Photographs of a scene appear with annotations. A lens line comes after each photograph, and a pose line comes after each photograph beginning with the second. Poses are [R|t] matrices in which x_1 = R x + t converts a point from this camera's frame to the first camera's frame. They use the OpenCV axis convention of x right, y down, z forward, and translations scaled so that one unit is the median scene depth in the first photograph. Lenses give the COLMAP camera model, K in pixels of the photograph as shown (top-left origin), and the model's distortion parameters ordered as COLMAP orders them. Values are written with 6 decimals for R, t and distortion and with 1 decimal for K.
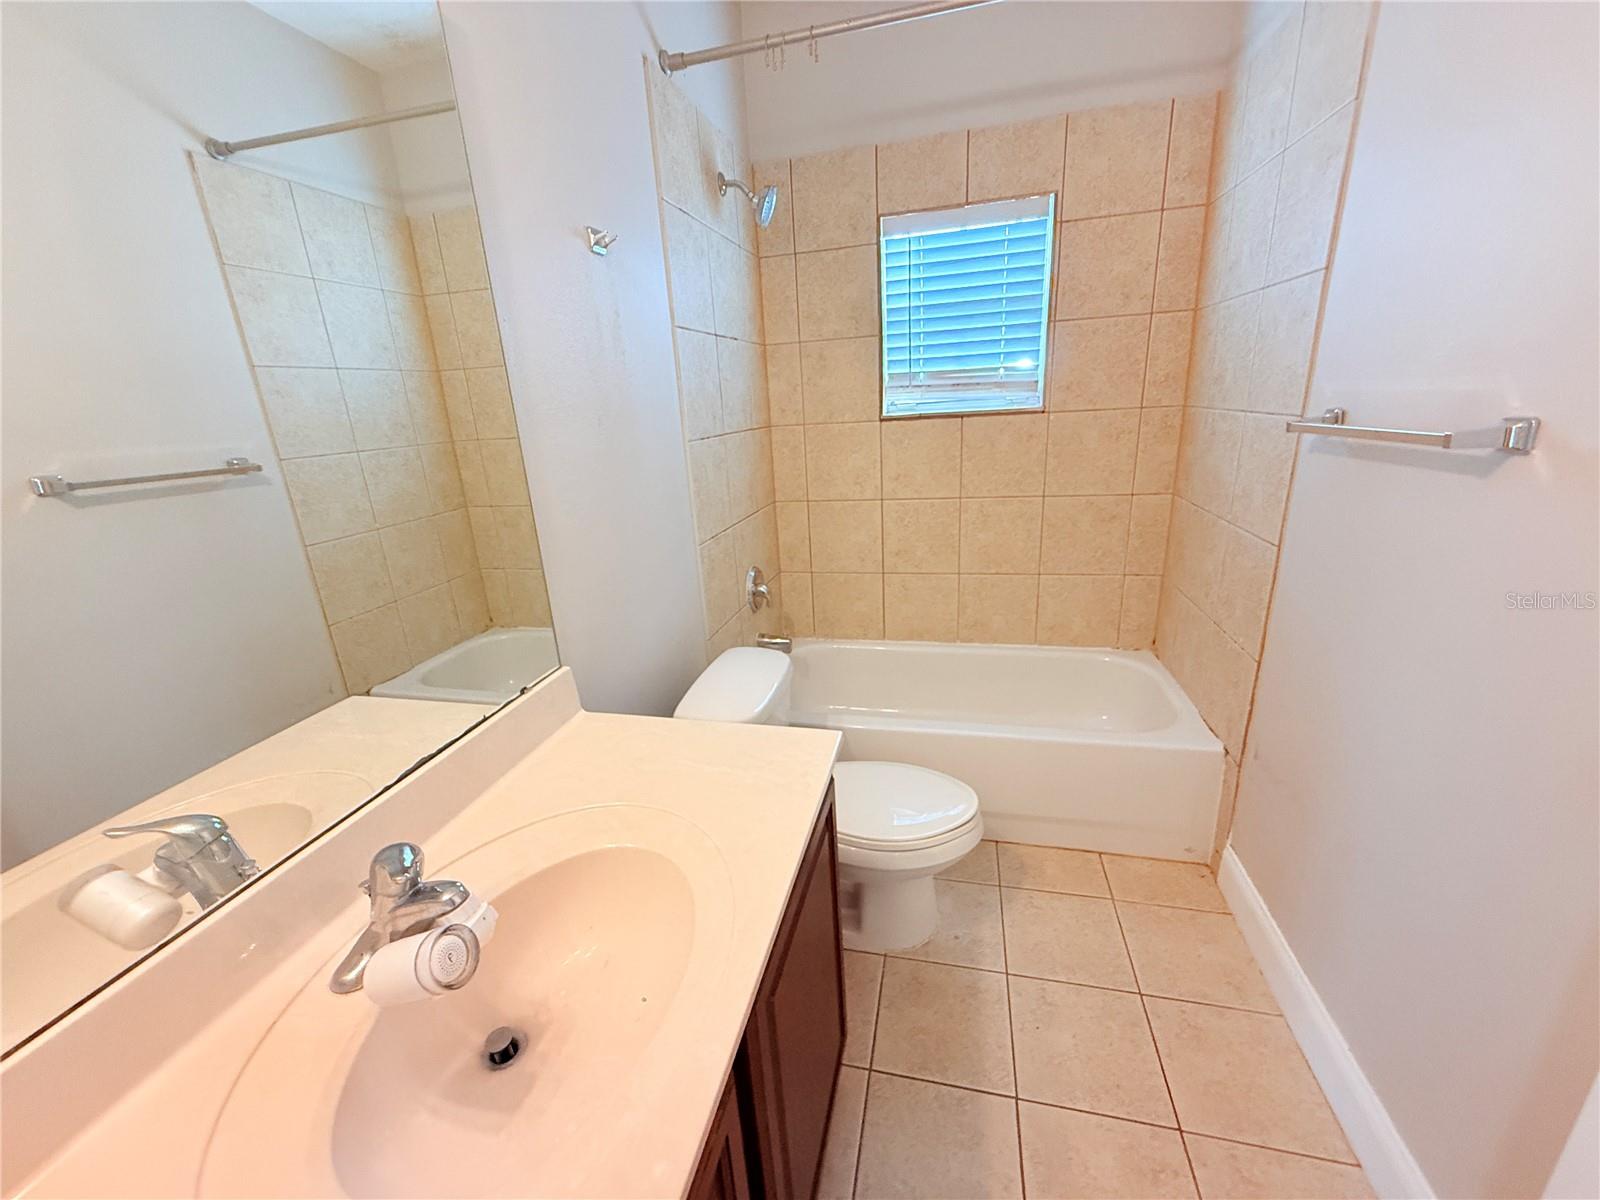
lens RADIAL K [[637.3, 0, 798.7], [0, 637.3, 600.8], [0, 0, 1]] dist [0.000474, -0.000867]
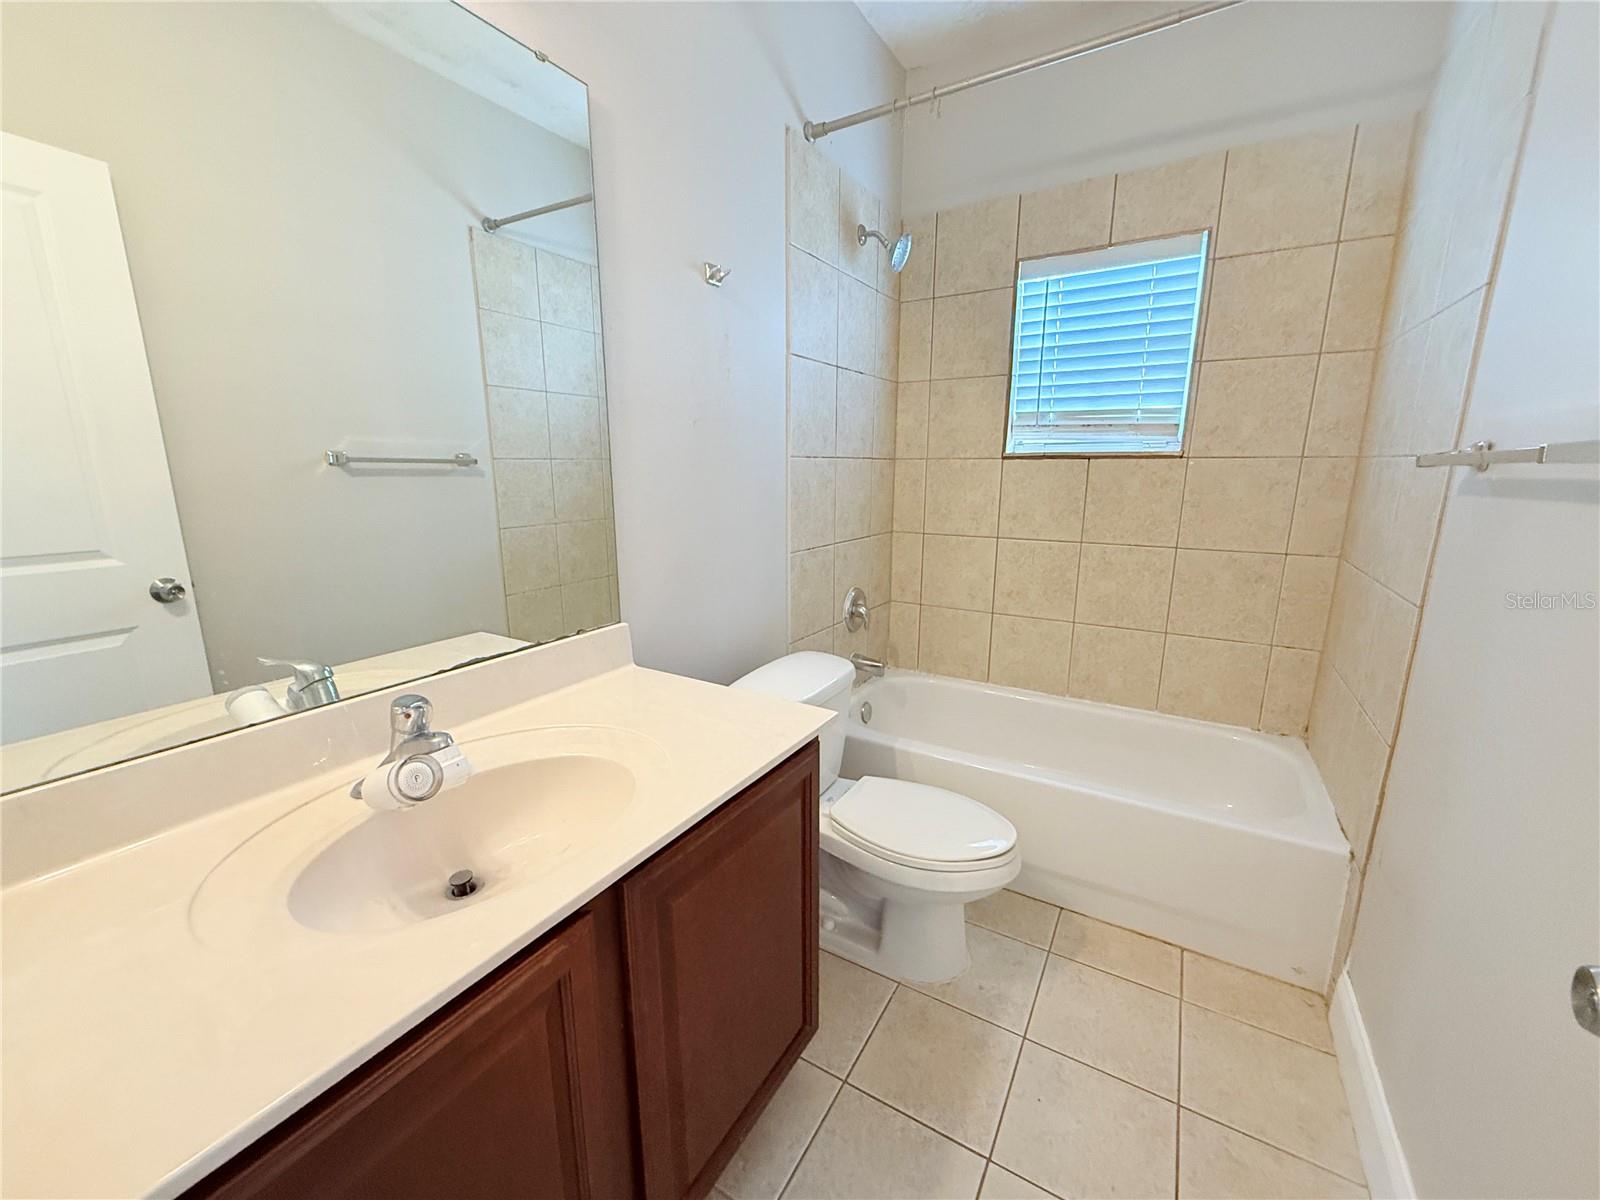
lens RADIAL K [[637.3, 0, 800.9], [0, 637.3, 602.5], [0, 0, 1]] dist [0.000474, -0.000867]
pose [[0.953090, 0.118011, -0.278736, 0.162403], [-0.141795, 0.987646, -0.066698, 0.061865], [0.267421, 0.103093, 0.958049, -0.017034]]
